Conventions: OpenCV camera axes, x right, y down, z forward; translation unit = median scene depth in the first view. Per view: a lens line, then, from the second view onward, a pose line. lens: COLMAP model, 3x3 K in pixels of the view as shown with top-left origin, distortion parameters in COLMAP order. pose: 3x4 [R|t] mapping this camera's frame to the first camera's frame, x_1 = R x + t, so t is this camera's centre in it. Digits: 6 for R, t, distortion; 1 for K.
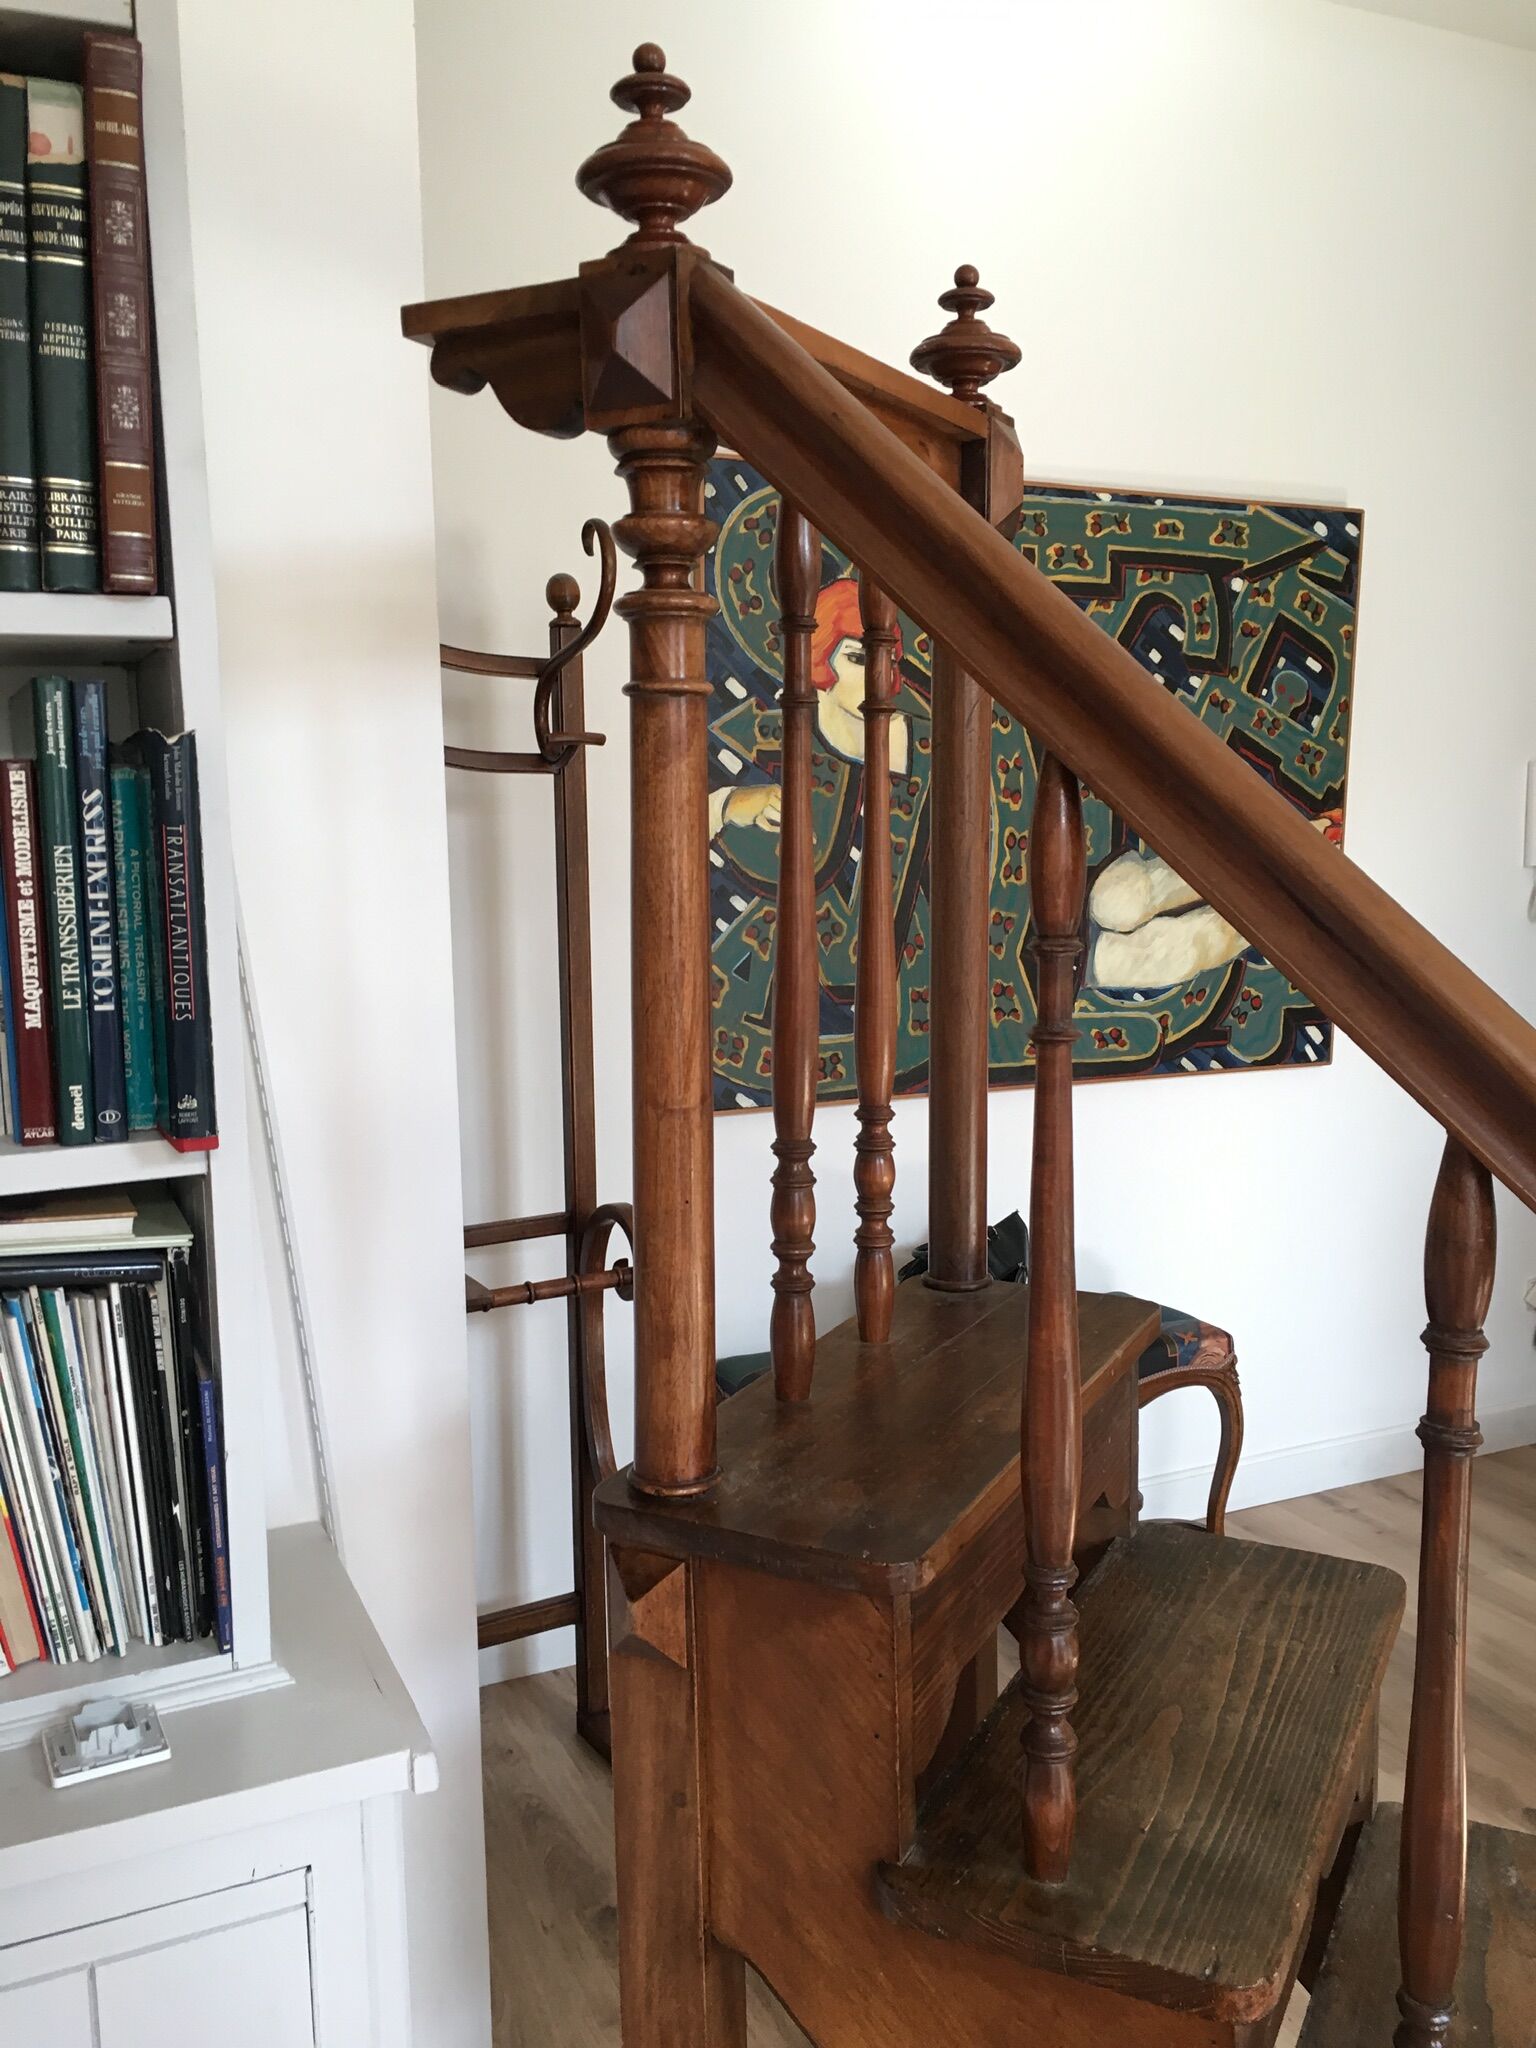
lens RADIAL K [[1738.9, 0, 775.2], [0, 1738.9, 1024.7], [0, 0, 1]] dist [0.067540, -0.089555]
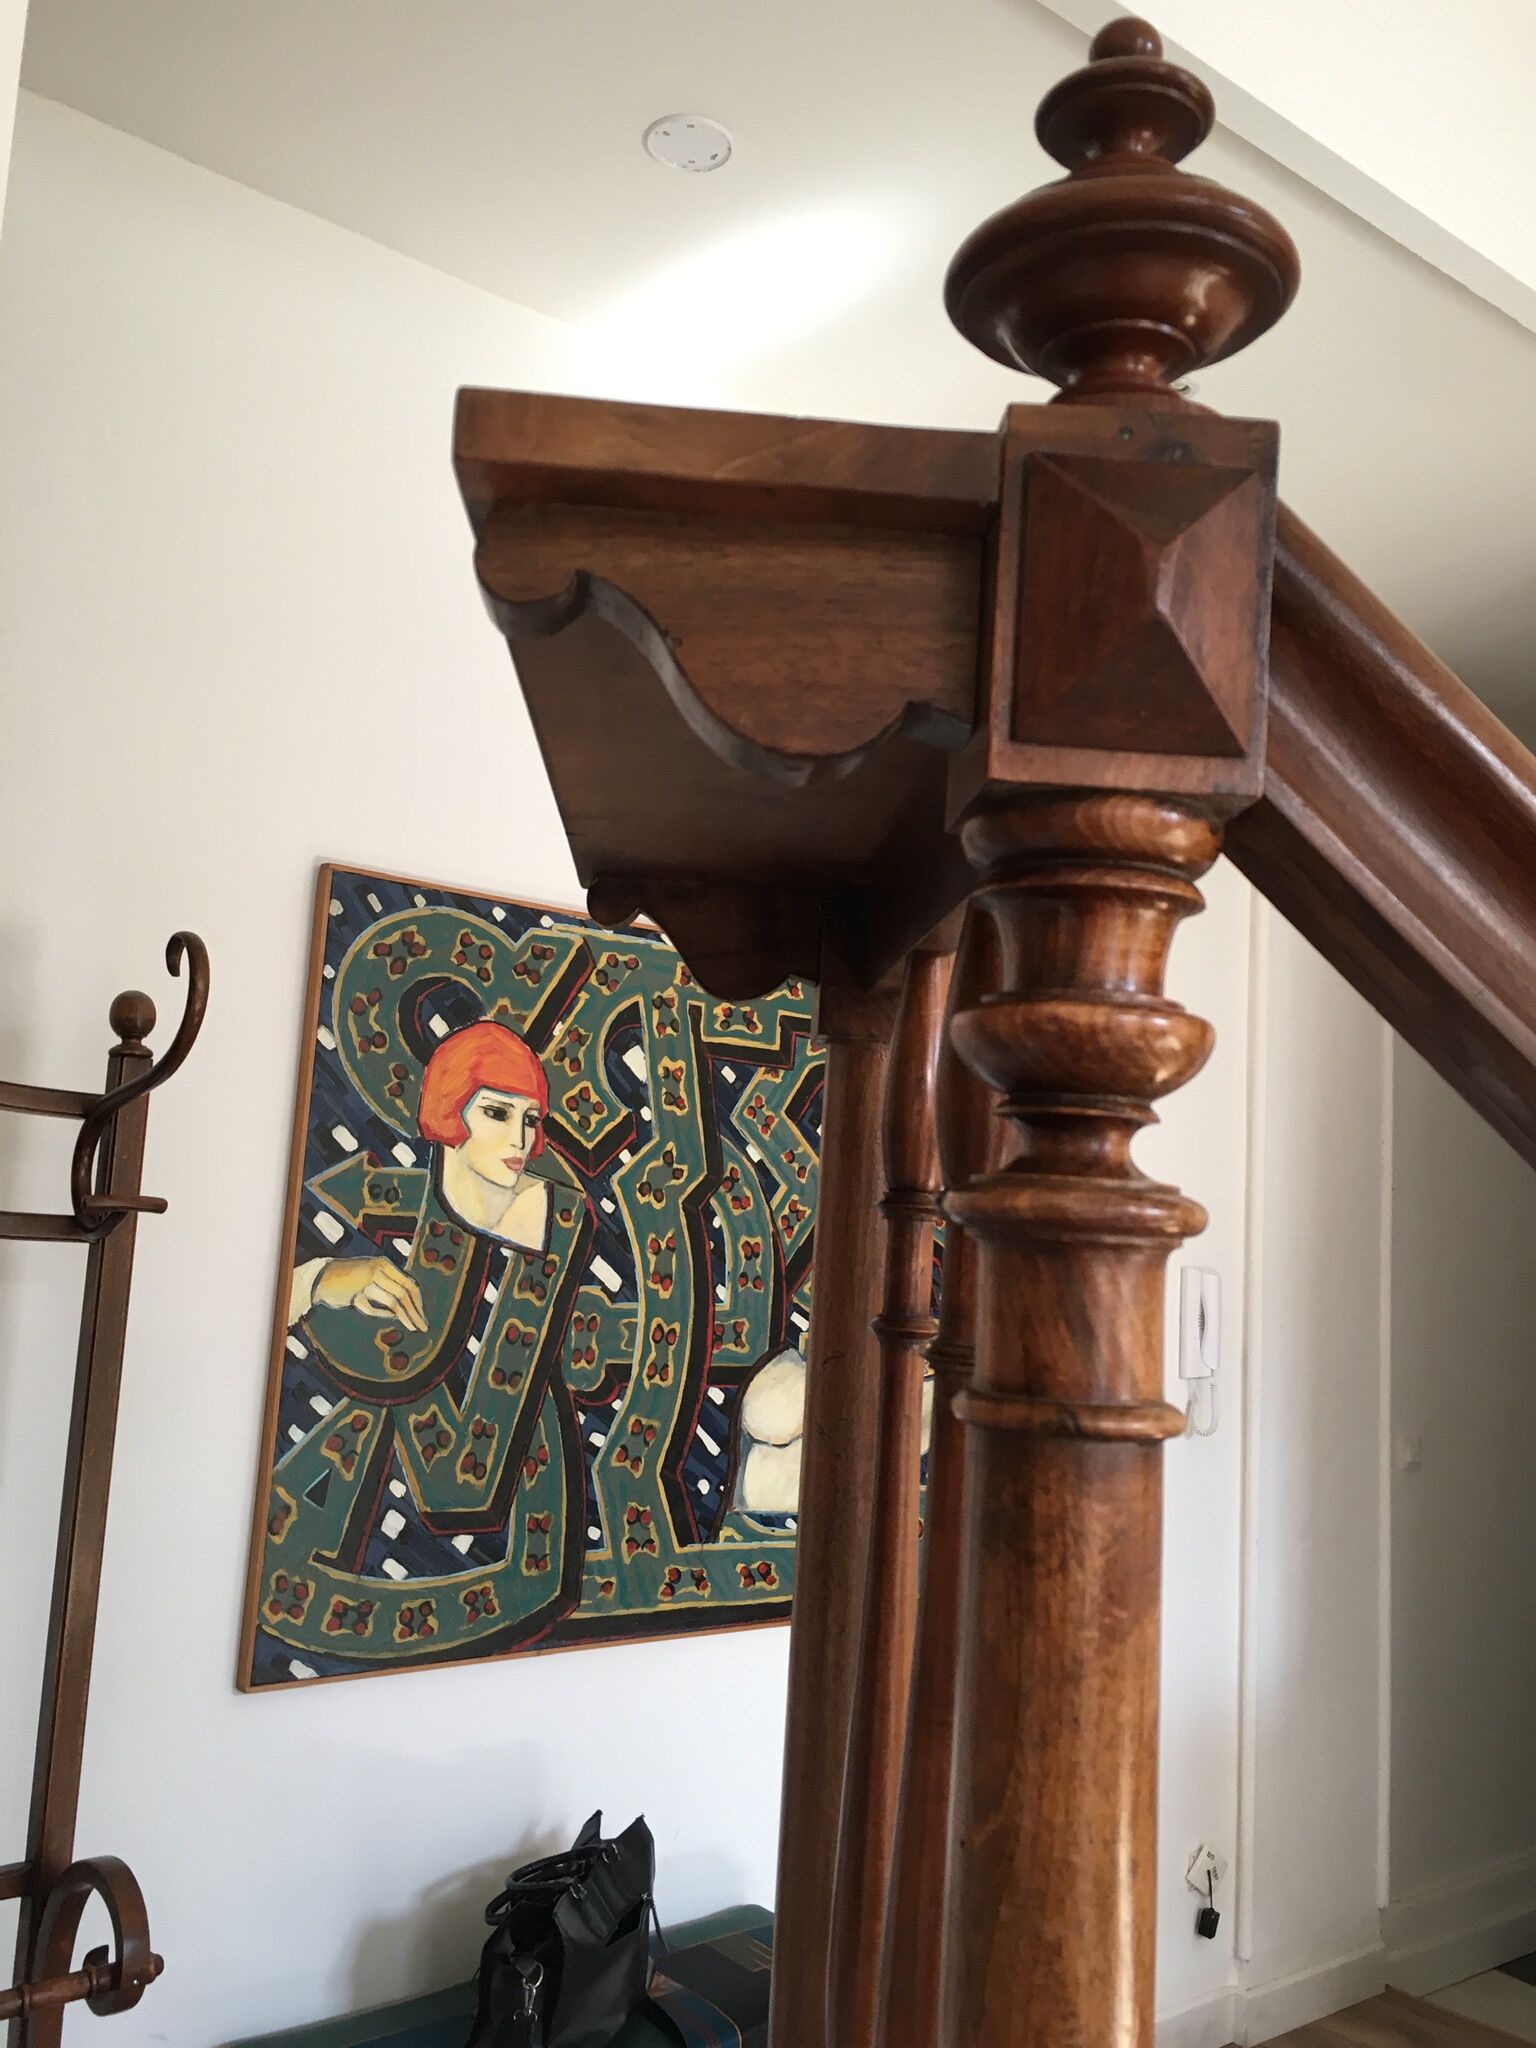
lens RADIAL K [[1738.9, 0, 775.2], [0, 1738.9, 1024.7], [0, 0, 1]] dist [0.067540, -0.089555]
pose [[0.970328, 0.092116, 0.223559, -0.014225], [-0.038361, 0.971525, -0.233813, -0.058841], [-0.238731, 0.218300, 0.946231, 0.156425]]
